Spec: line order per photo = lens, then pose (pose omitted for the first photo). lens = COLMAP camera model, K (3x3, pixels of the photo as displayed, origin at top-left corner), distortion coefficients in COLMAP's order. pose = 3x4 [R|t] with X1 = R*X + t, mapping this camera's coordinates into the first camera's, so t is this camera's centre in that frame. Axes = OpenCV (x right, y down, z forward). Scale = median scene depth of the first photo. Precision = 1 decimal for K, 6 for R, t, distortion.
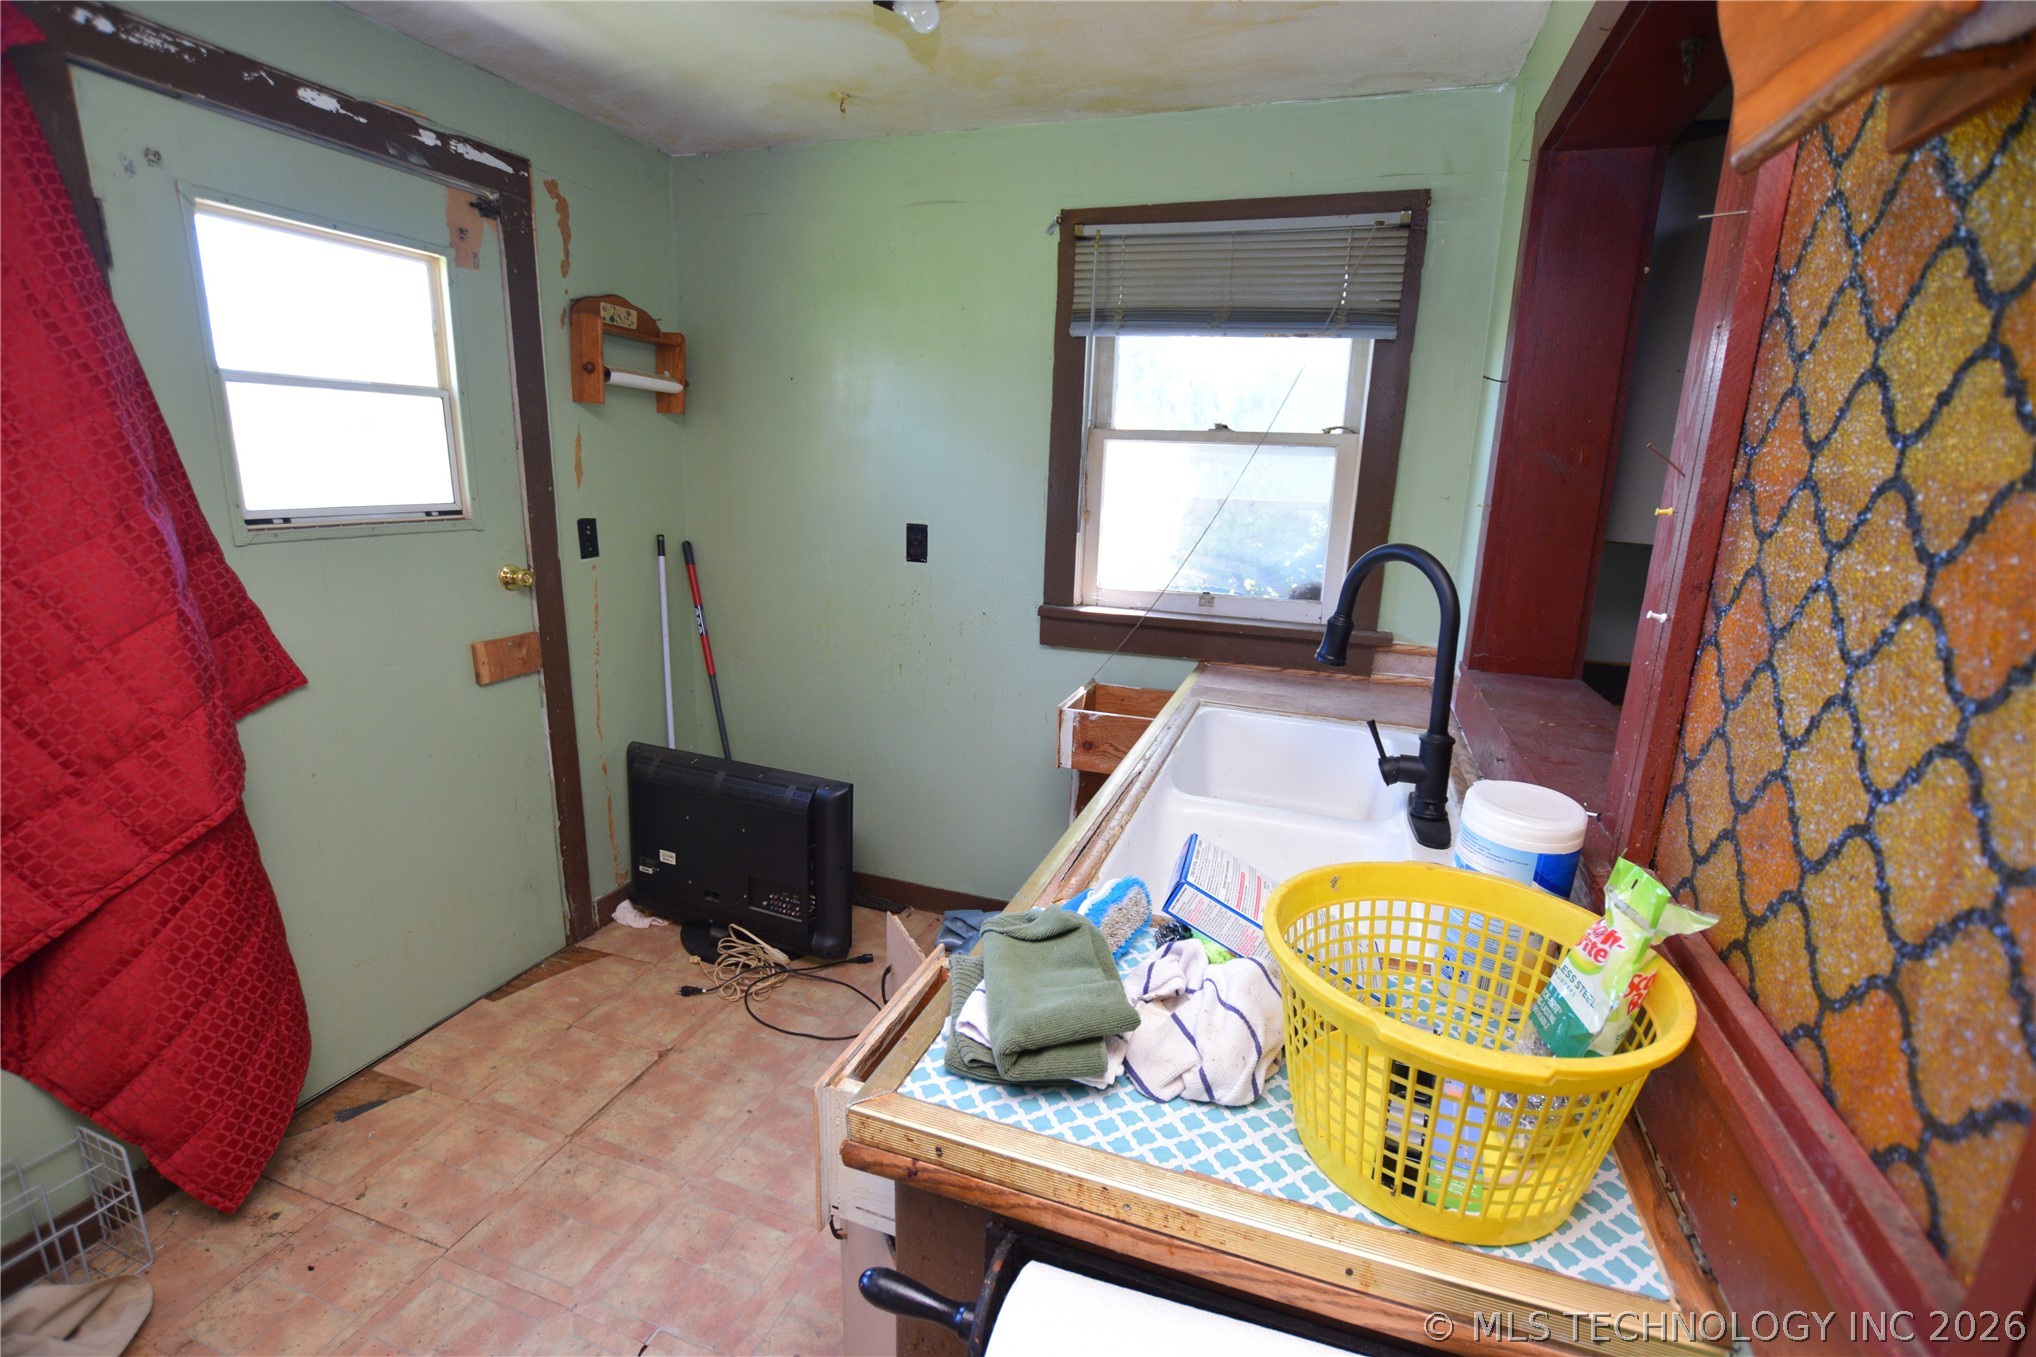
lens RADIAL K [[895.7, 0, 1020.9], [0, 895.7, 681.5], [0, 0, 1]] dist [-0.031946, 0.005224]
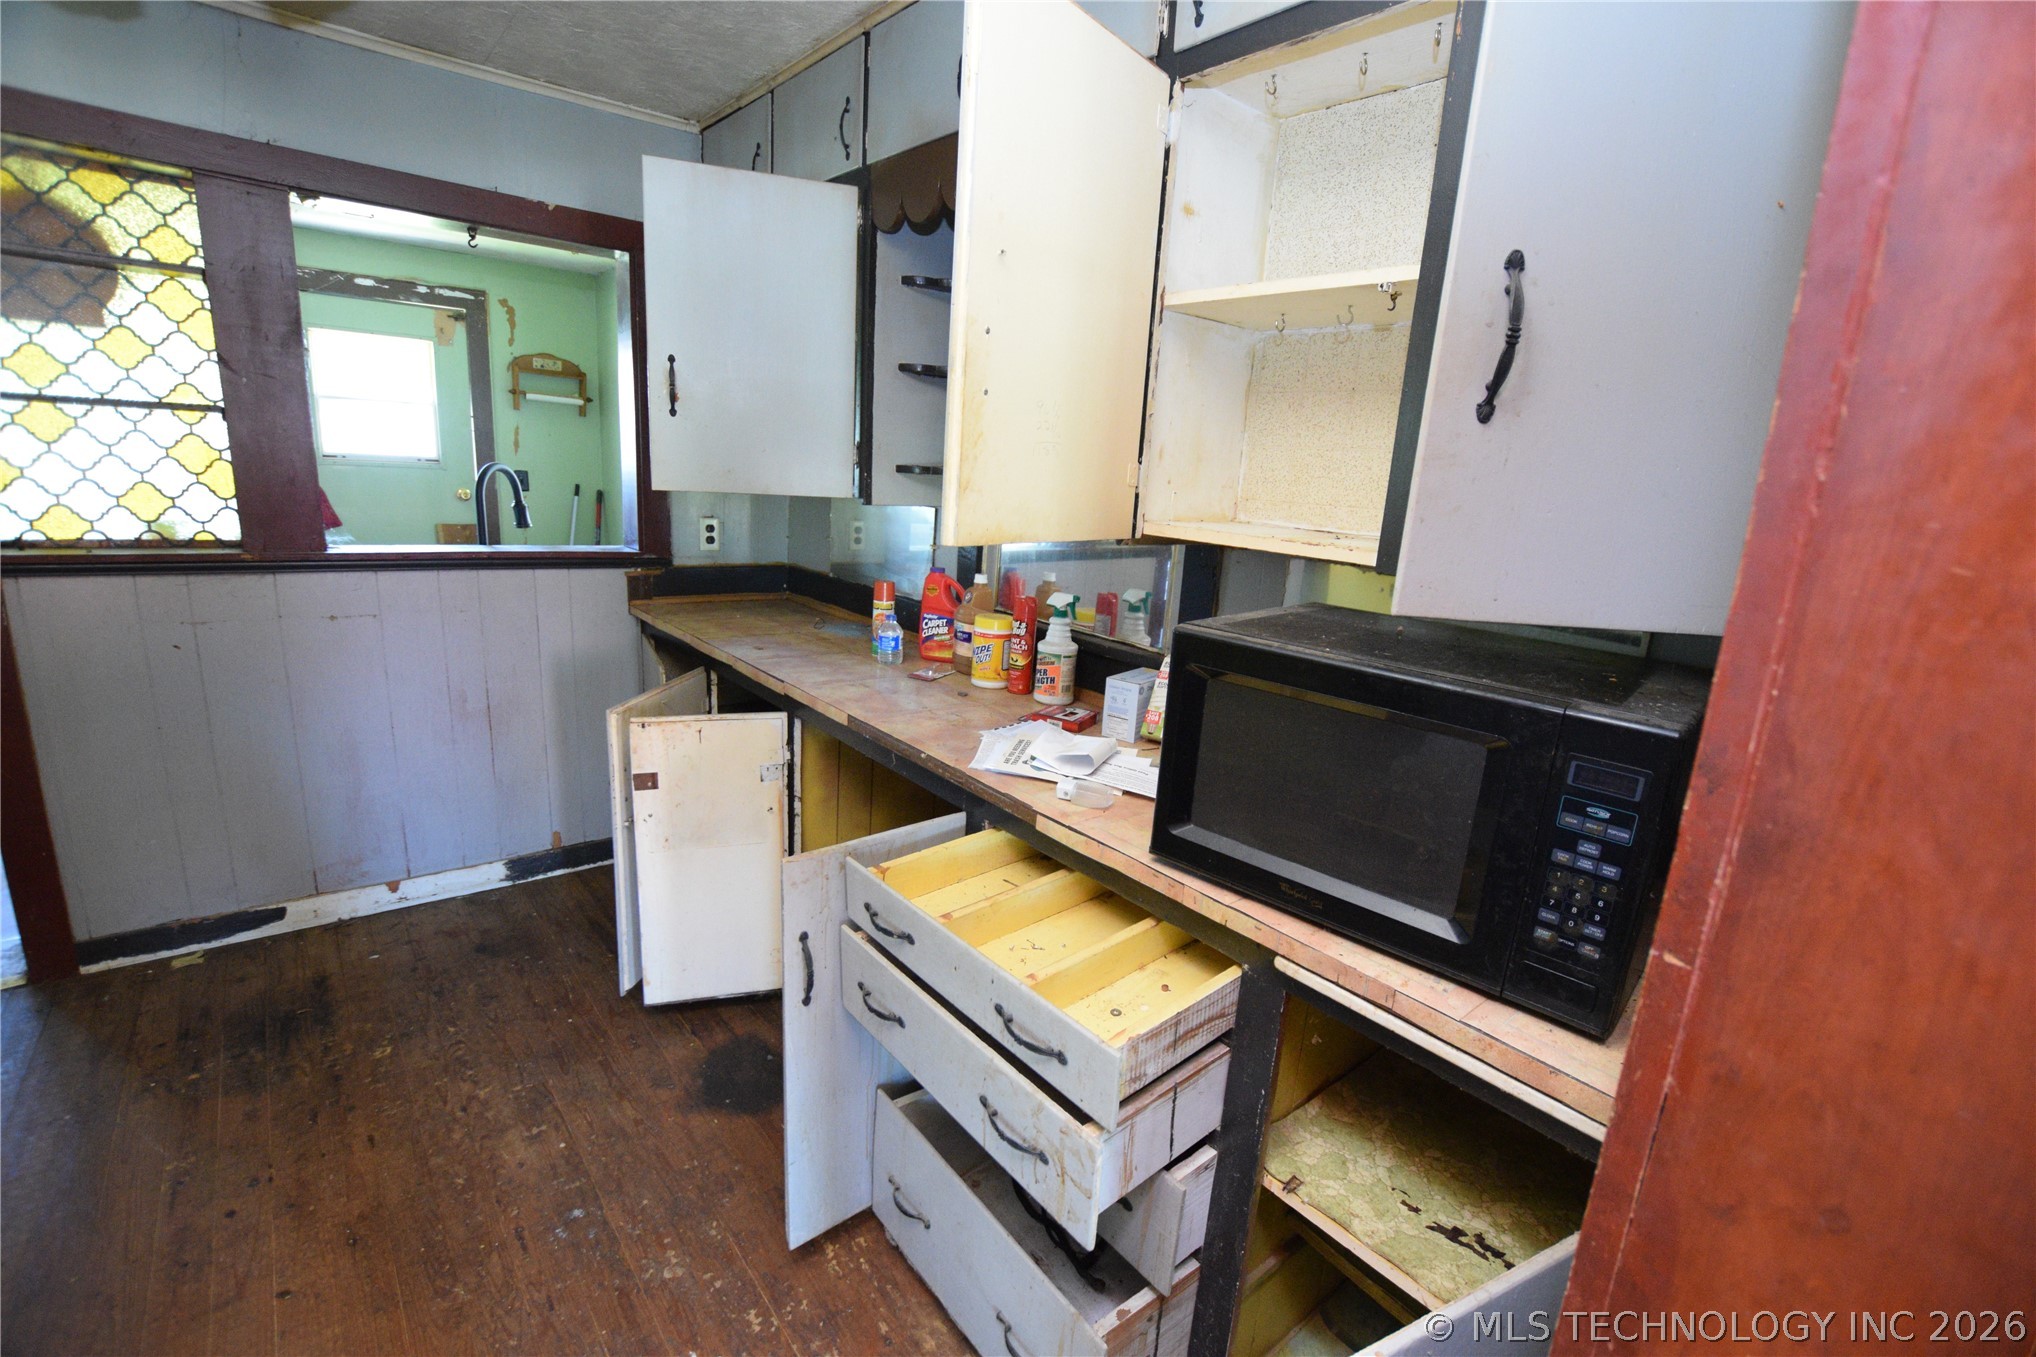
lens RADIAL K [[895.7, 0, 1024.3], [0, 895.7, 696.3], [0, 0, 1]] dist [-0.031946, 0.005224]
pose [[0.863745, 0.128842, -0.487180, 1.645959], [-0.141403, 0.989890, 0.011092, 0.140740], [0.483684, 0.059308, 0.873231, -0.127331]]
